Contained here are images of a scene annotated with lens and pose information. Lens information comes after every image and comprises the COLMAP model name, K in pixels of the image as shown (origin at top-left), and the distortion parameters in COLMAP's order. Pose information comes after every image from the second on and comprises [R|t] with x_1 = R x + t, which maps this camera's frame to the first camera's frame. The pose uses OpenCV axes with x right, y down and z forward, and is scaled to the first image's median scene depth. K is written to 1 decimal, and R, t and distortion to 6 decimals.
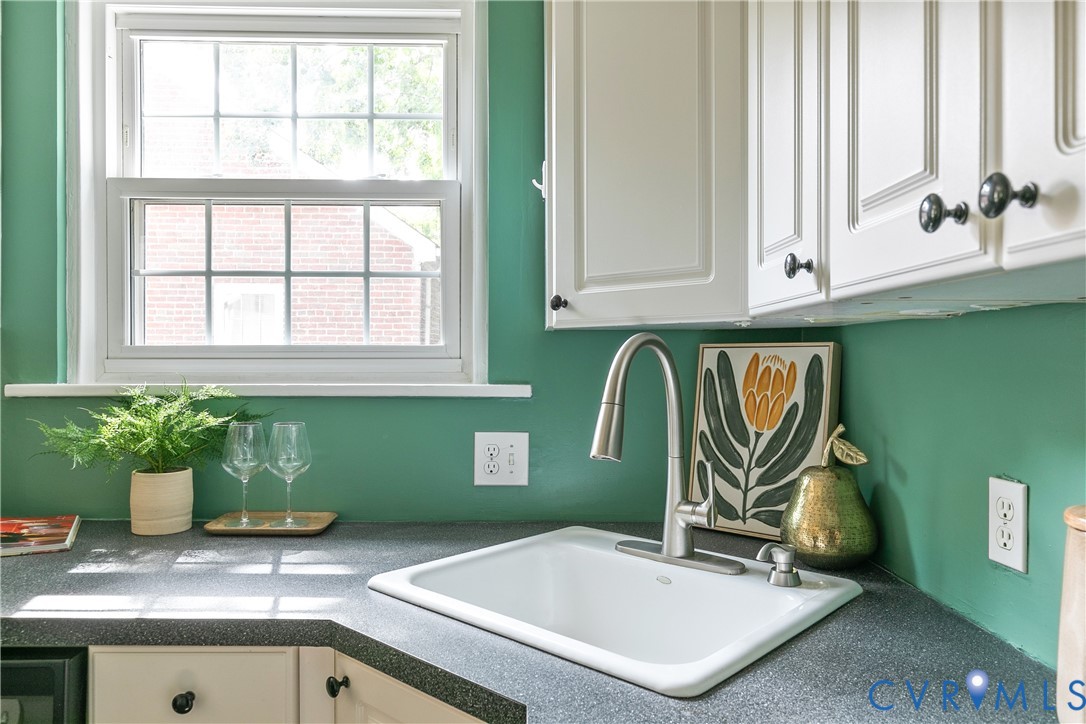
lens RADIAL K [[749.0, 0, 547.1], [0, 749.0, 362.7], [0, 0, 1]] dist [0.004828, -0.003308]
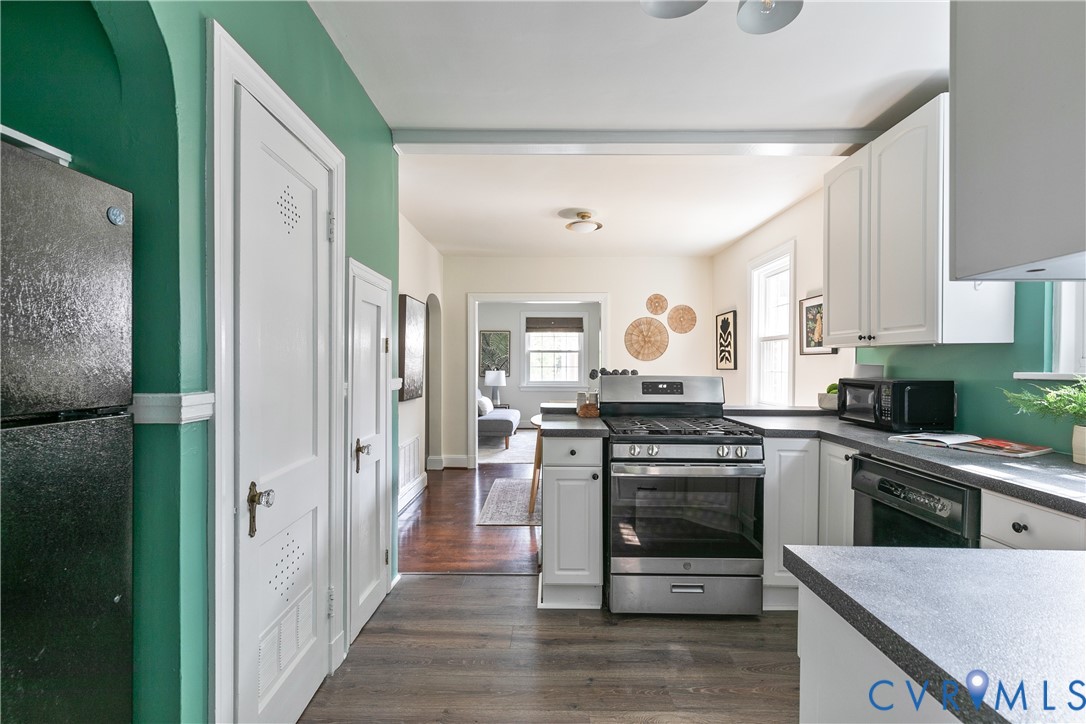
lens RADIAL K [[500.5, 0, 542.6], [0, 500.5, 363.3], [0, 0, 1]] dist [0.013135, 0.000702]
pose [[-0.026245, 0.000065, -0.999656, 0.636773], [-0.020267, 0.999794, 0.000597, 0.033269], [0.999450, 0.020275, -0.026239, -0.161012]]
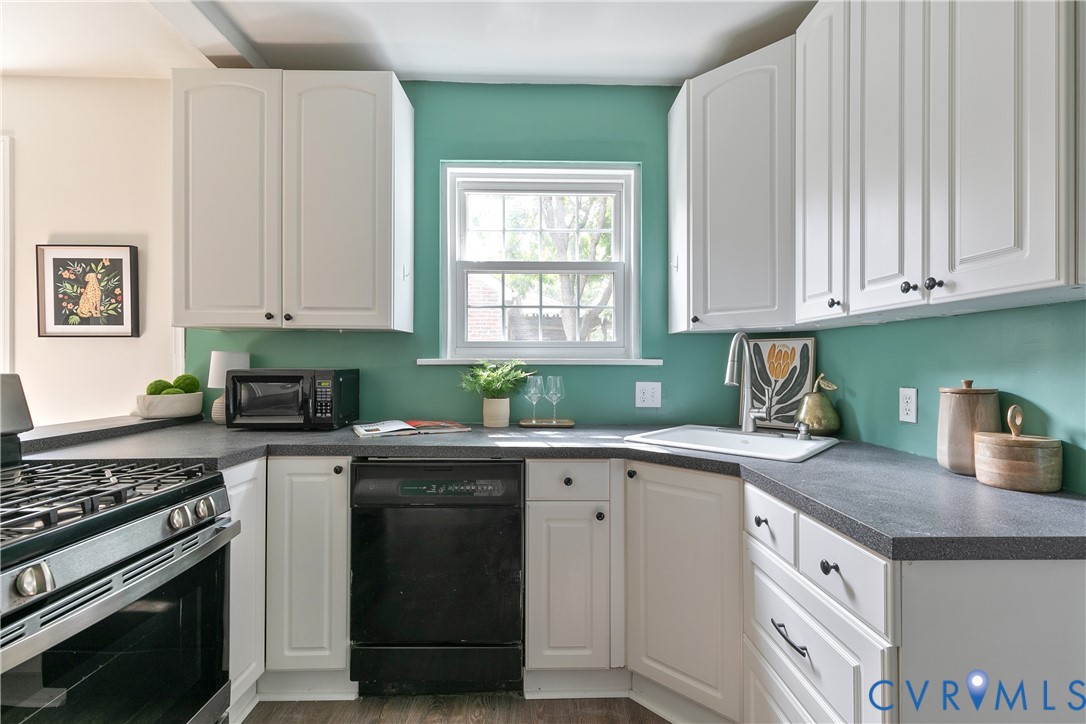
lens RADIAL K [[500.5, 0, 540.2], [0, 500.5, 363.6], [0, 0, 1]] dist [0.013135, 0.000702]
pose [[0.999989, 0.000070, 0.004617, -0.422044], [-0.000038, 0.999977, -0.006799, 0.057629], [-0.004617, 0.006798, 0.999966, -0.461883]]
